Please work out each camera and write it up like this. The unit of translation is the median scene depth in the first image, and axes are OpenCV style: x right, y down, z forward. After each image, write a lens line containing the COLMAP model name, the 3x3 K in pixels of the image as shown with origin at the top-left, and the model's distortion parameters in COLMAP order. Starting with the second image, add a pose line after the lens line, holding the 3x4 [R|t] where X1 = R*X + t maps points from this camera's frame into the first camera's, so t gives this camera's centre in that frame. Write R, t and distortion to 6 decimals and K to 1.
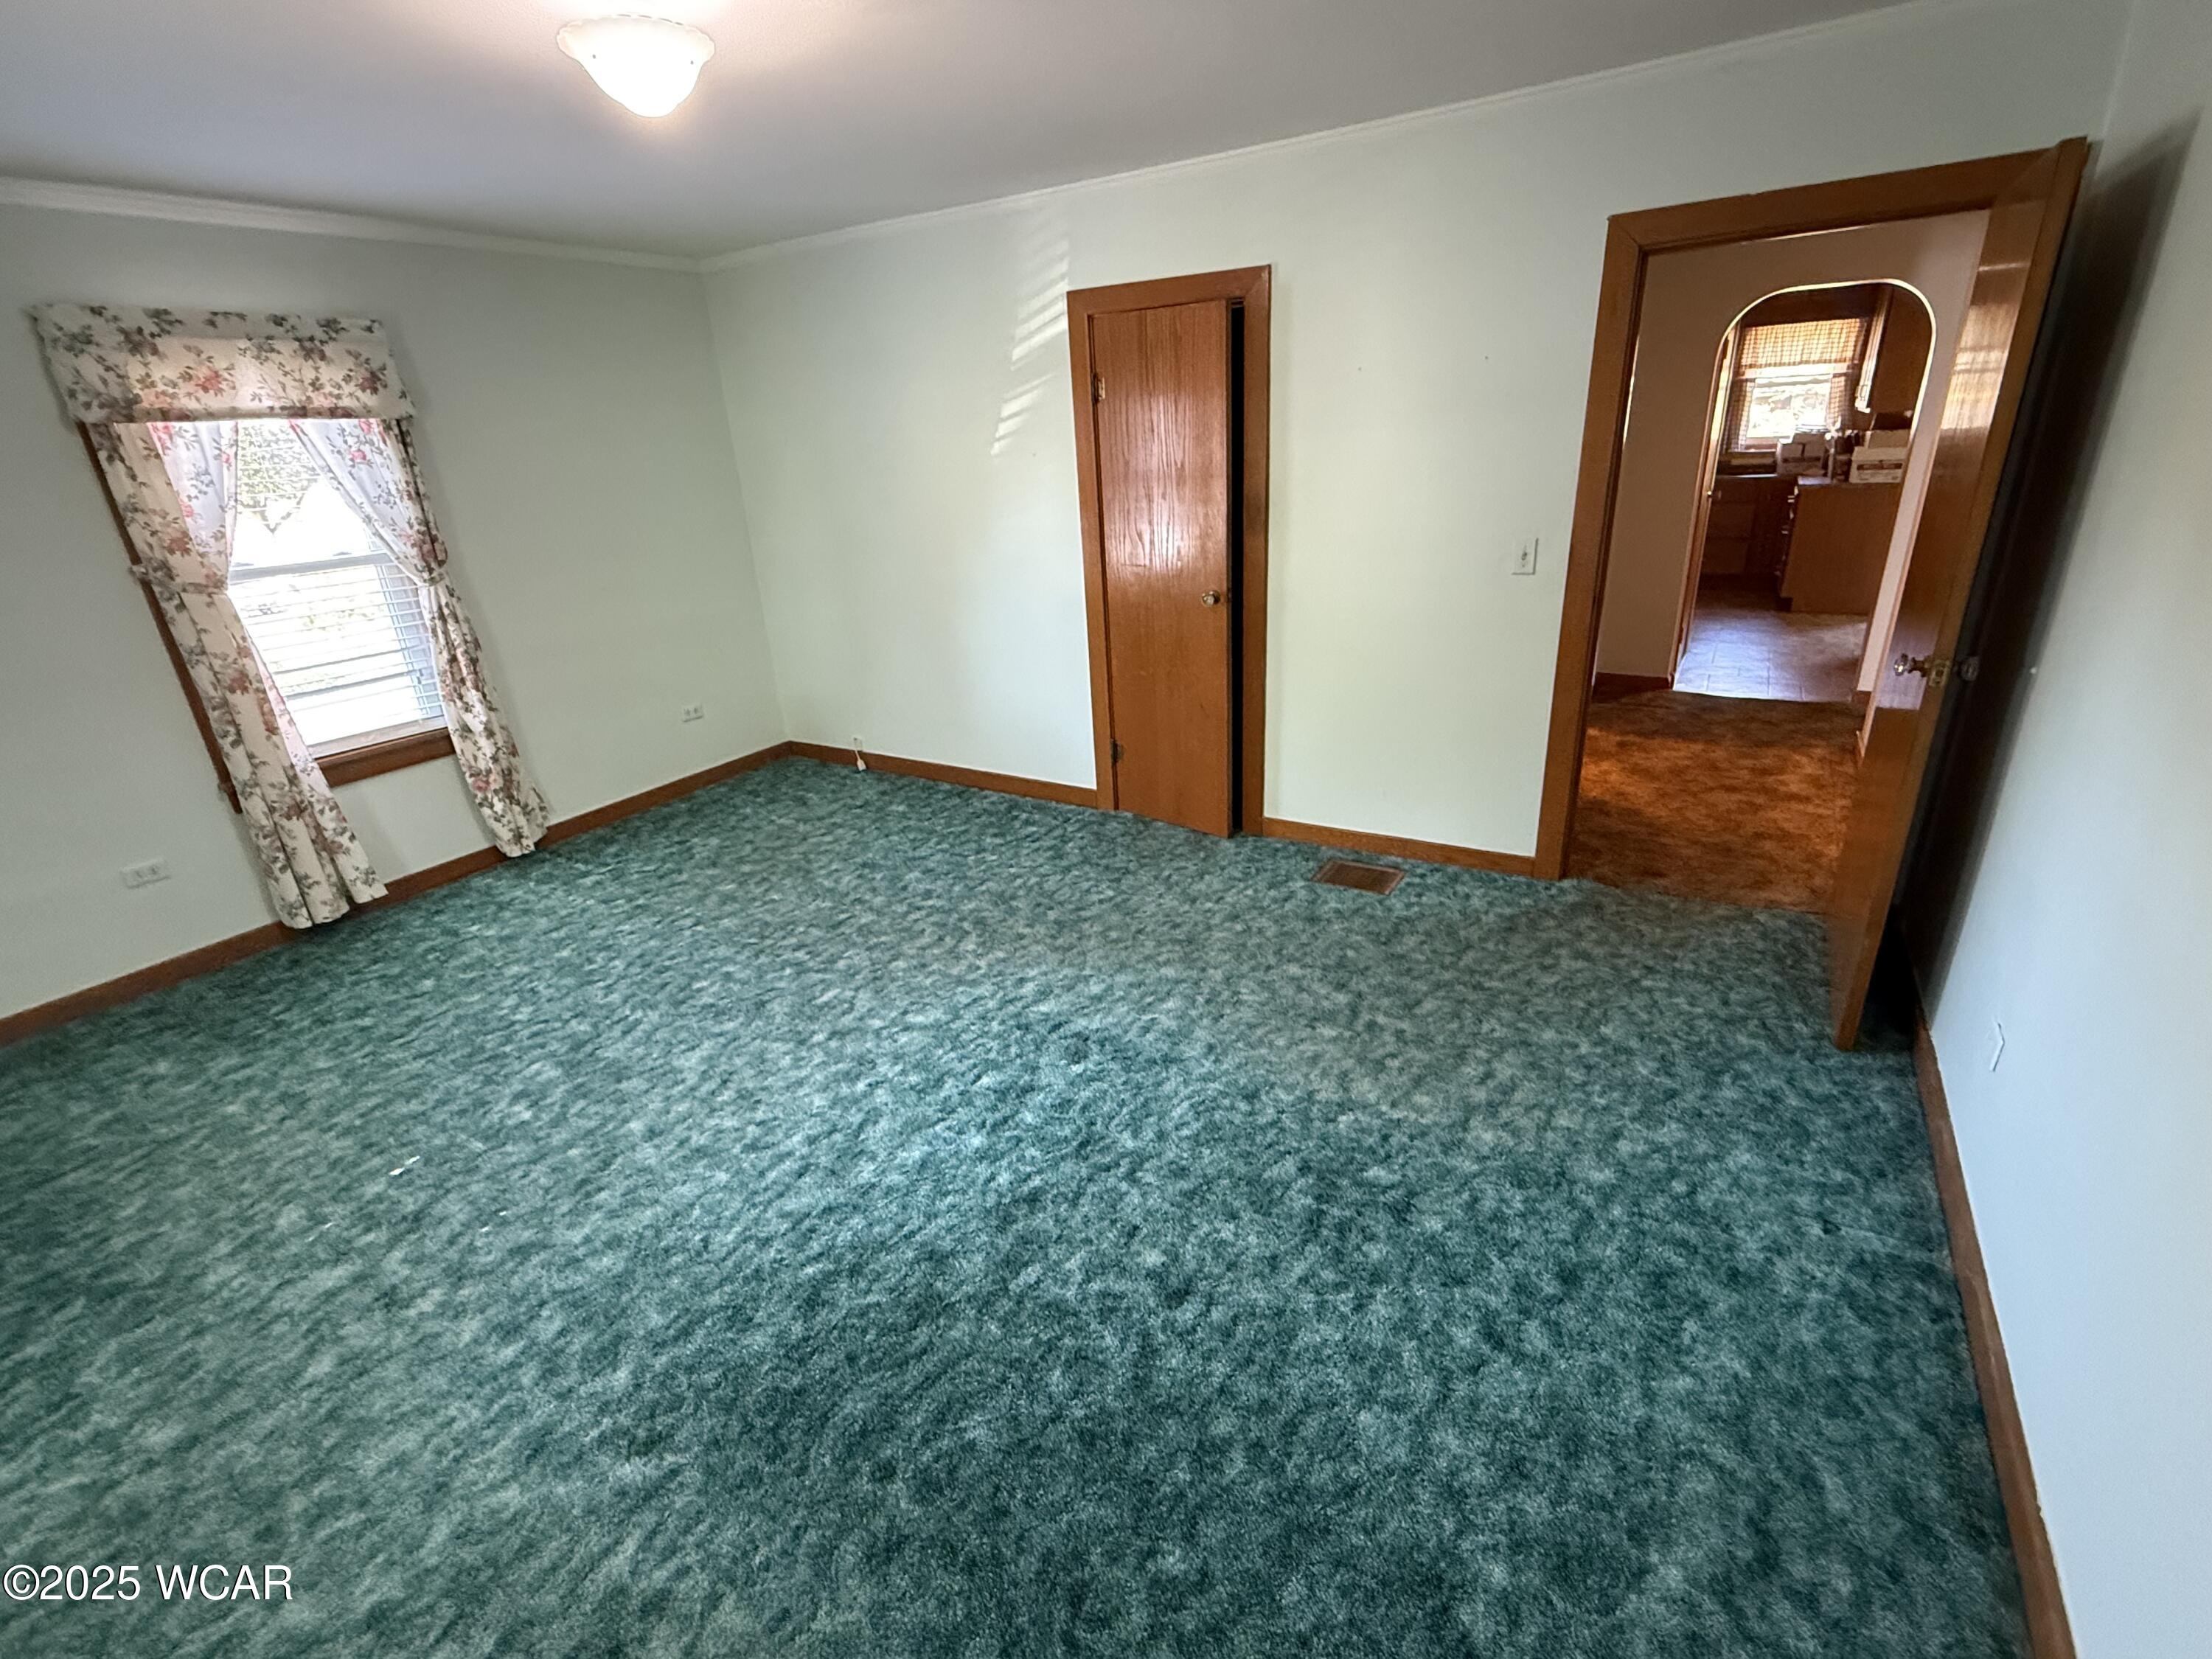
lens RADIAL K [[1006.0, 0, 1106.0], [0, 1006.0, 829.5], [0, 0, 1]] dist [-0.001916, -0.000383]
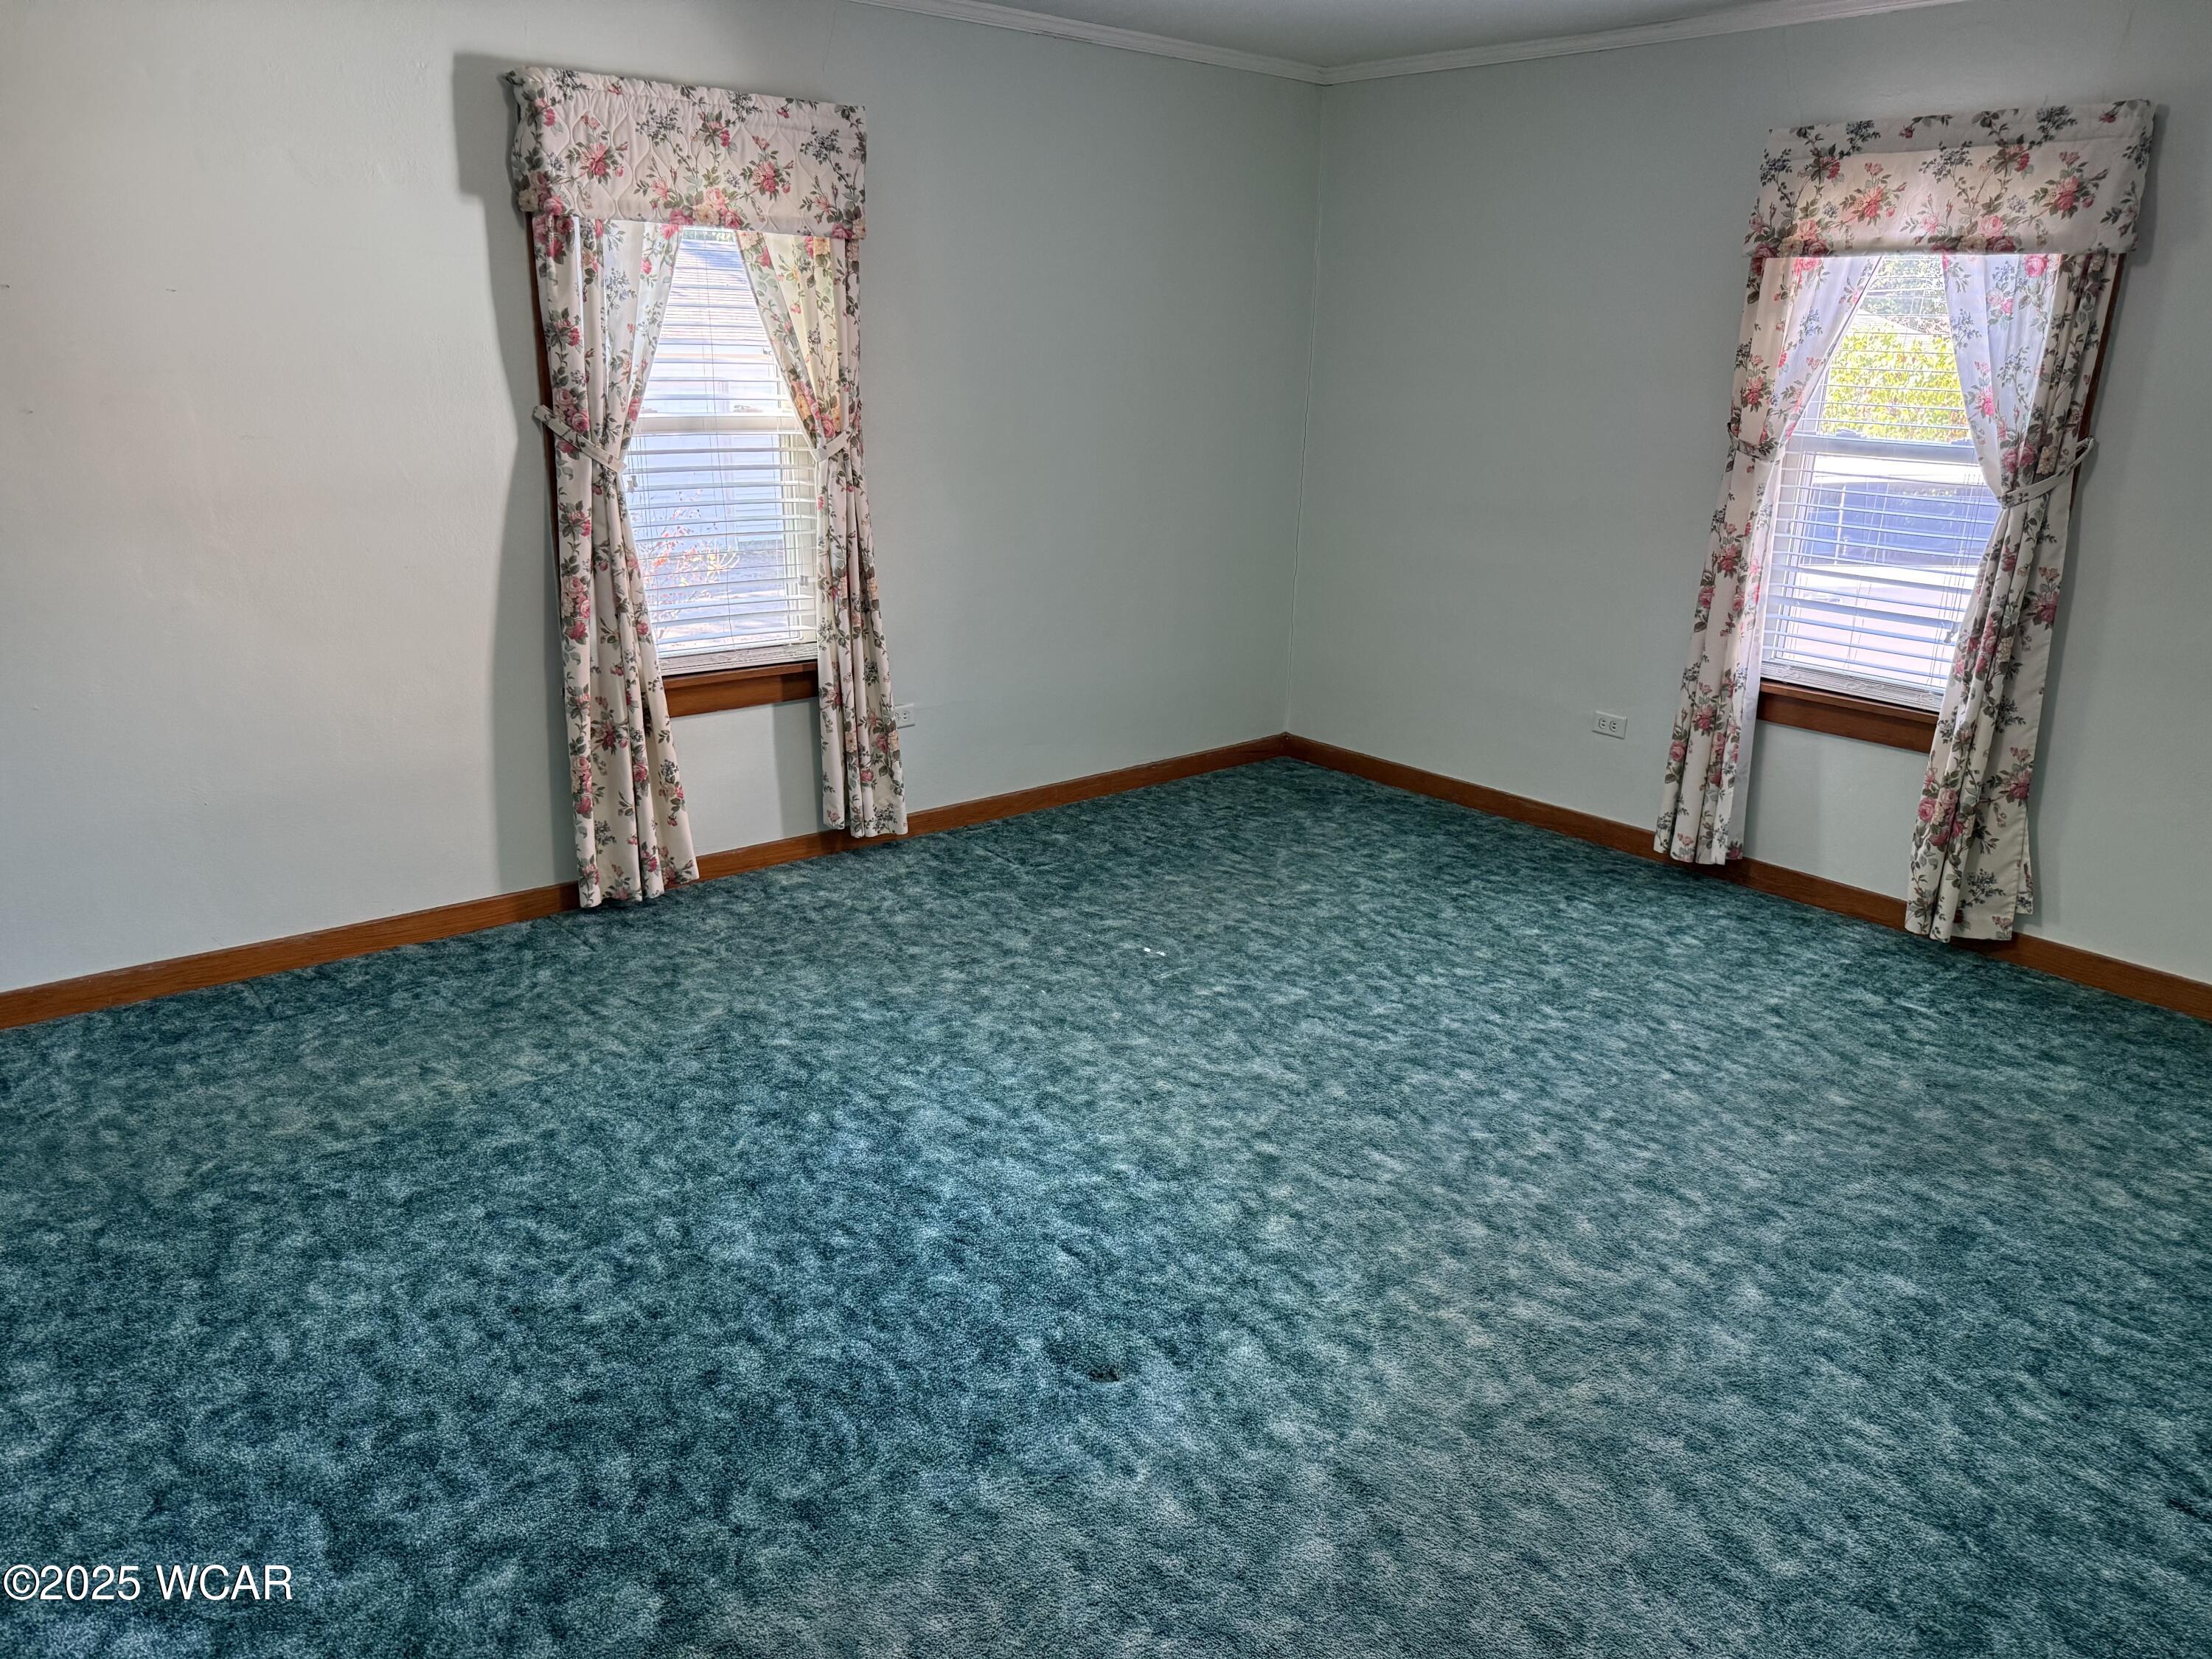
lens RADIAL K [[1546.1, 0, 1106.0], [0, 1546.1, 829.5], [0, 0, 1]] dist [0.057103, -0.073636]
pose [[-0.316910, 0.331335, -0.888699, 0.536920], [-0.354898, 0.827501, 0.435074, -0.342723], [0.879554, 0.453276, -0.144653, 0.823938]]
